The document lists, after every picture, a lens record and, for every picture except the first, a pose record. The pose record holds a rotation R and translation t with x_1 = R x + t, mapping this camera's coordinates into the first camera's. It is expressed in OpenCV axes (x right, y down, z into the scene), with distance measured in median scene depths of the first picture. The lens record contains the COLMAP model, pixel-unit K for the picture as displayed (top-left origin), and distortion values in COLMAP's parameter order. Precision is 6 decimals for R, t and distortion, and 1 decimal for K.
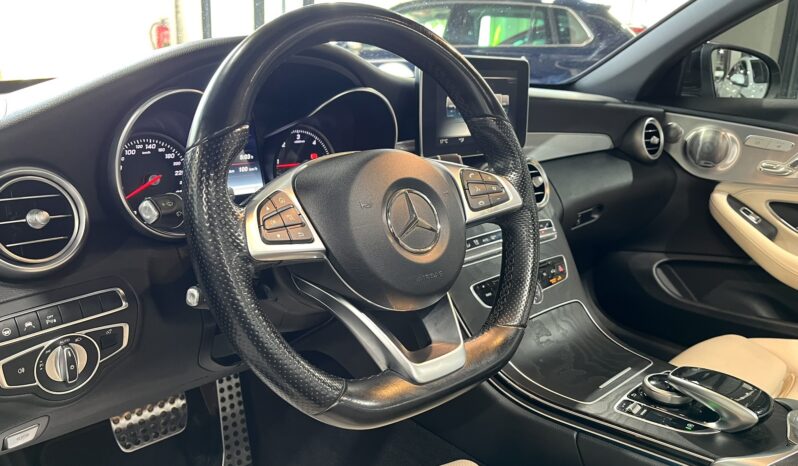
lens RADIAL K [[626.9, 0, 399.0], [0, 626.9, 233.0], [0, 0, 1]] dist [0.053807, -0.078140]
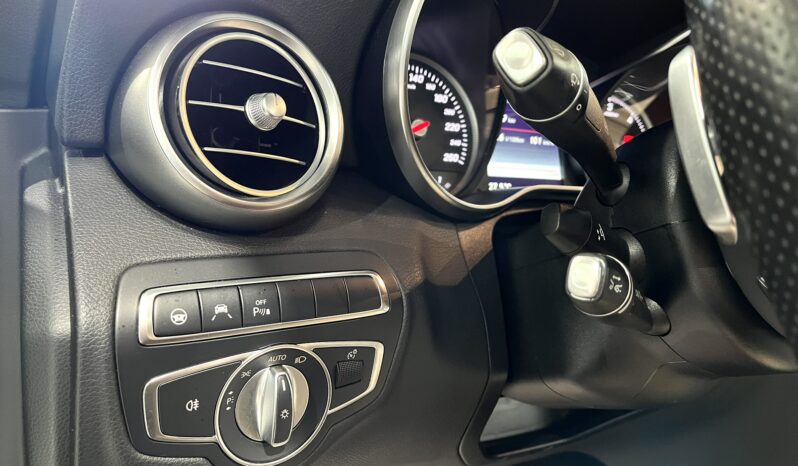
lens RADIAL K [[626.9, 0, 399.0], [0, 626.9, 233.0], [0, 0, 1]] dist [0.053807, -0.078140]
pose [[0.976375, 0.062783, -0.206762, -0.271701], [-0.096374, 0.982944, -0.156629, 0.114496], [0.193402, 0.172855, 0.965773, 0.418471]]
